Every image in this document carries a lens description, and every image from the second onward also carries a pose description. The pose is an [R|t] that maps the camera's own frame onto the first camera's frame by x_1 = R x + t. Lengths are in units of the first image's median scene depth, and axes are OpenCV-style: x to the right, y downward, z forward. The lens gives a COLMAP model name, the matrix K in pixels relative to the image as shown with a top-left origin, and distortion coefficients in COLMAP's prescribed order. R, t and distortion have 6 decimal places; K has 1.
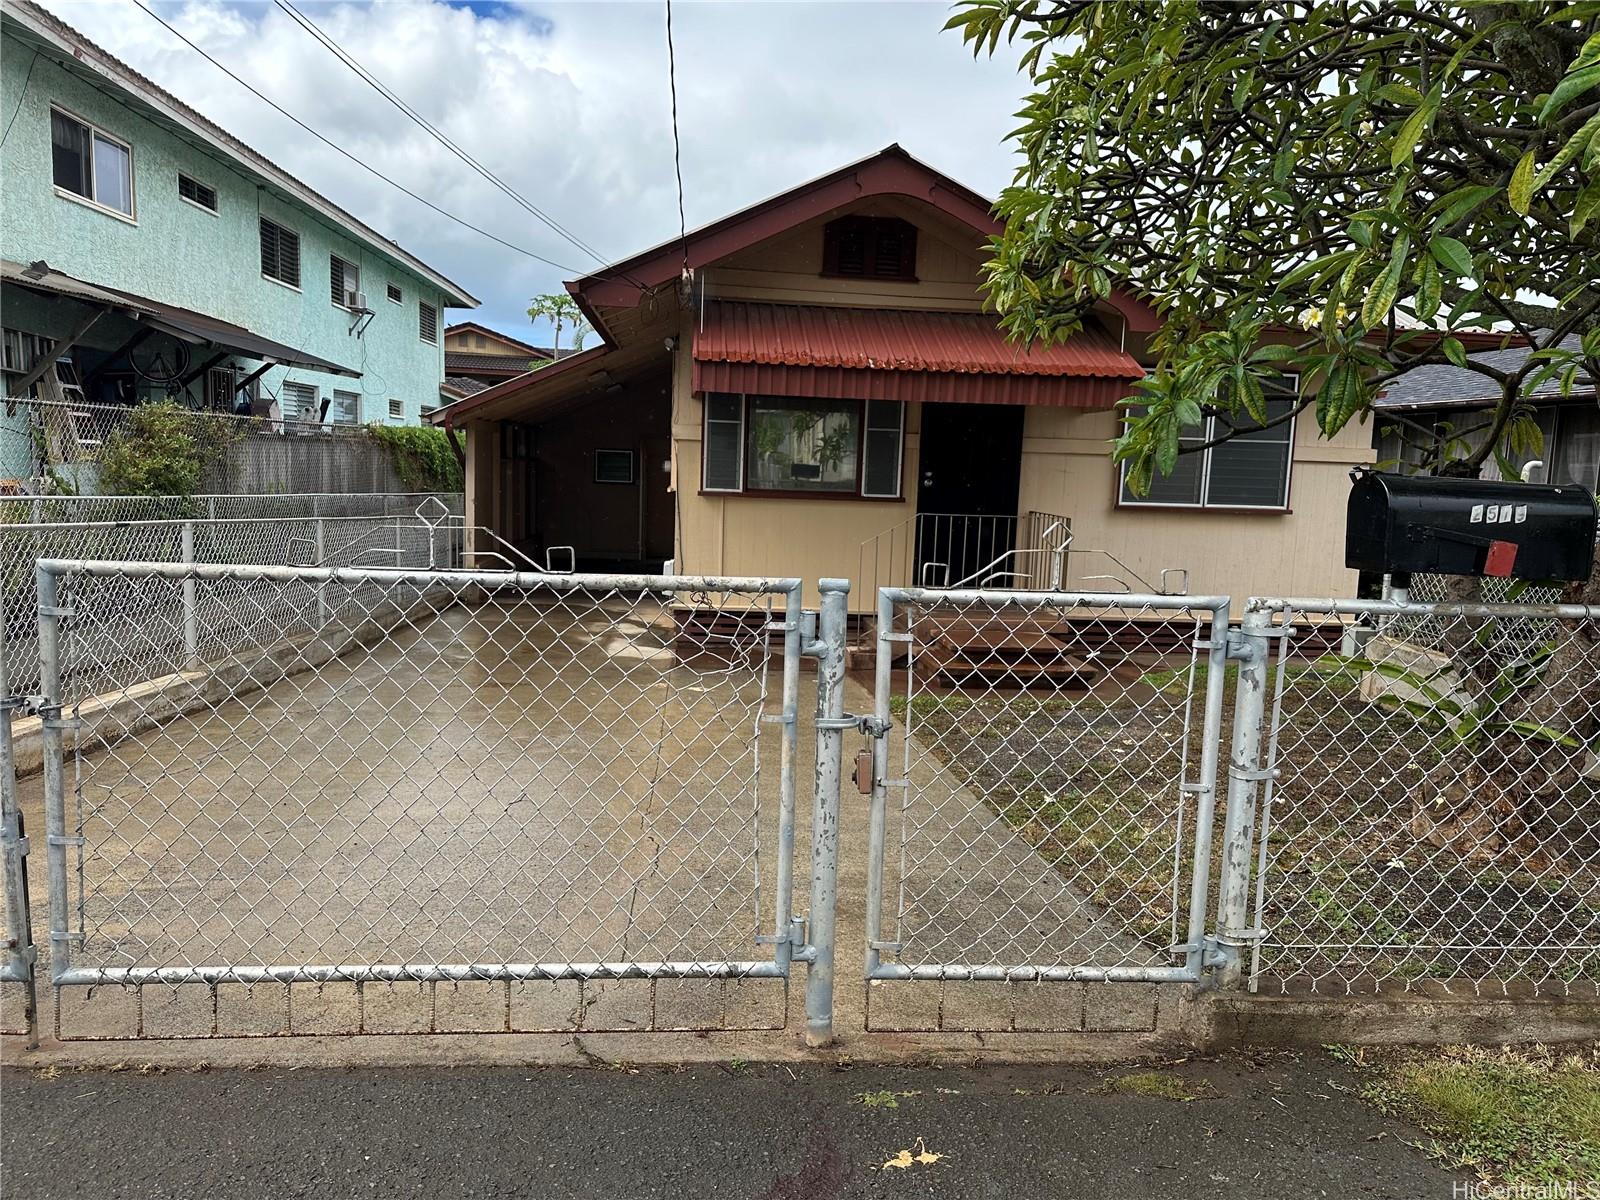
lens RADIAL K [[1119.1, 0, 799.9], [0, 1119.1, 606.2], [0, 0, 1]] dist [0.052178, -0.056802]
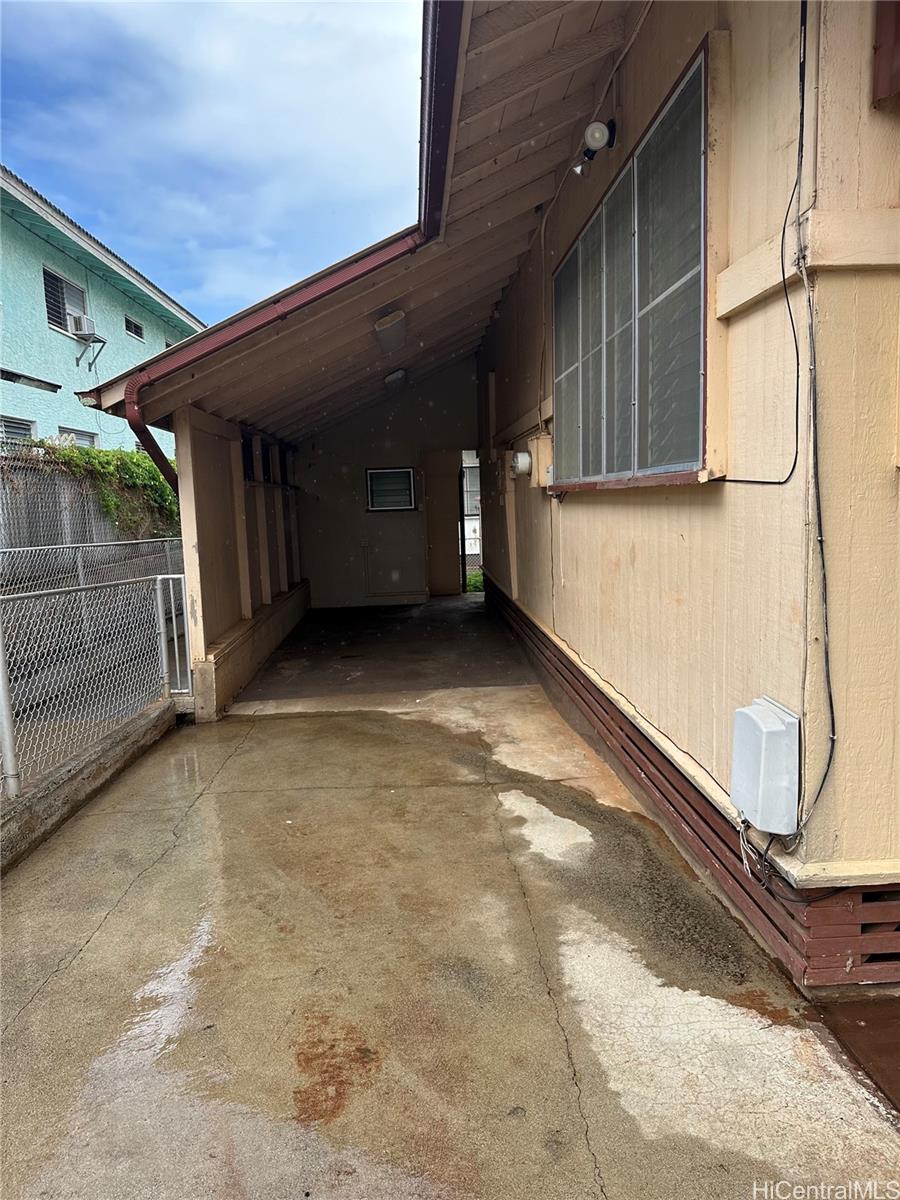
lens RADIAL K [[839.3, 0, 452.5], [0, 839.3, 599.7], [0, 0, 1]] dist [0.052178, -0.056802]
pose [[0.996697, -0.064770, -0.048988, -0.165317], [0.064567, 0.997897, -0.005715, -0.066829], [0.049255, 0.002533, 0.998783, 0.682128]]
